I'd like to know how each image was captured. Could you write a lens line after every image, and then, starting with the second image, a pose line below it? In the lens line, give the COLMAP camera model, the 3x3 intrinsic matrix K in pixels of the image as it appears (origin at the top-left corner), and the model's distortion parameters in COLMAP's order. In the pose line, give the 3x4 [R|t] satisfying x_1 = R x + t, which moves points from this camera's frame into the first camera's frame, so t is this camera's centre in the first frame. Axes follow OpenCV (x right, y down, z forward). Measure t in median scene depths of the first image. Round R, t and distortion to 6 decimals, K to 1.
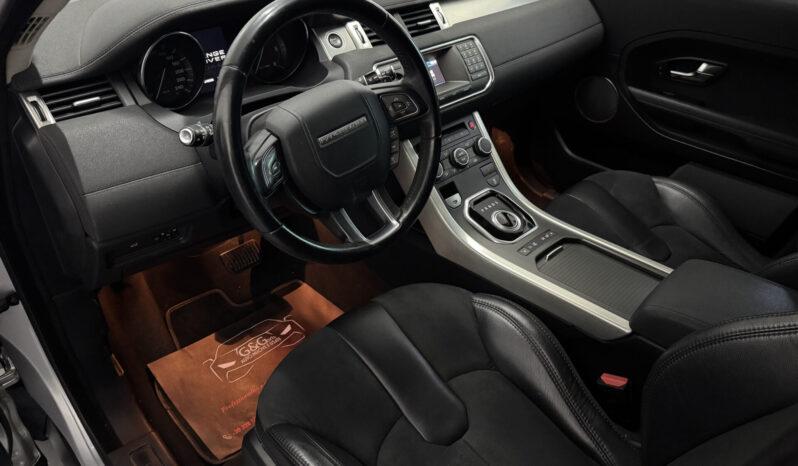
lens RADIAL K [[573.3, 0, 402.3], [0, 573.3, 236.5], [0, 0, 1]] dist [0.053331, -0.091179]
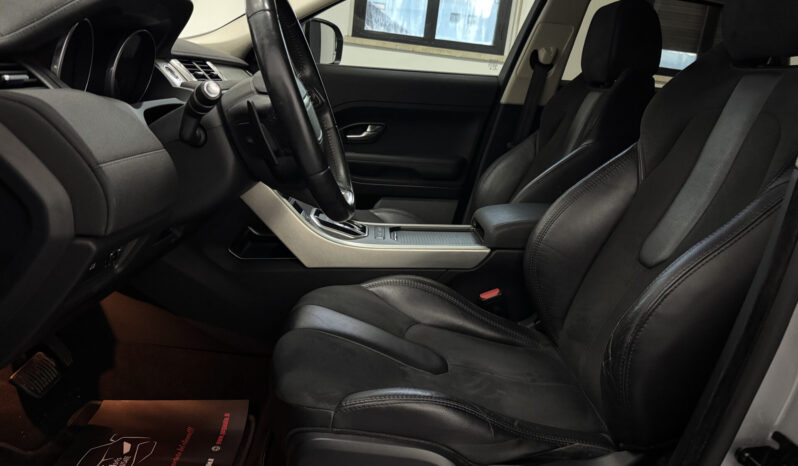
lens RADIAL K [[573.3, 0, 402.2], [0, 573.3, 230.2], [0, 0, 1]] dist [0.053331, -0.091179]
pose [[0.657415, -0.167579, 0.734658, -0.558569], [0.390977, 0.909310, -0.142451, 0.178769], [-0.644160, 0.380884, 0.663314, 0.163610]]
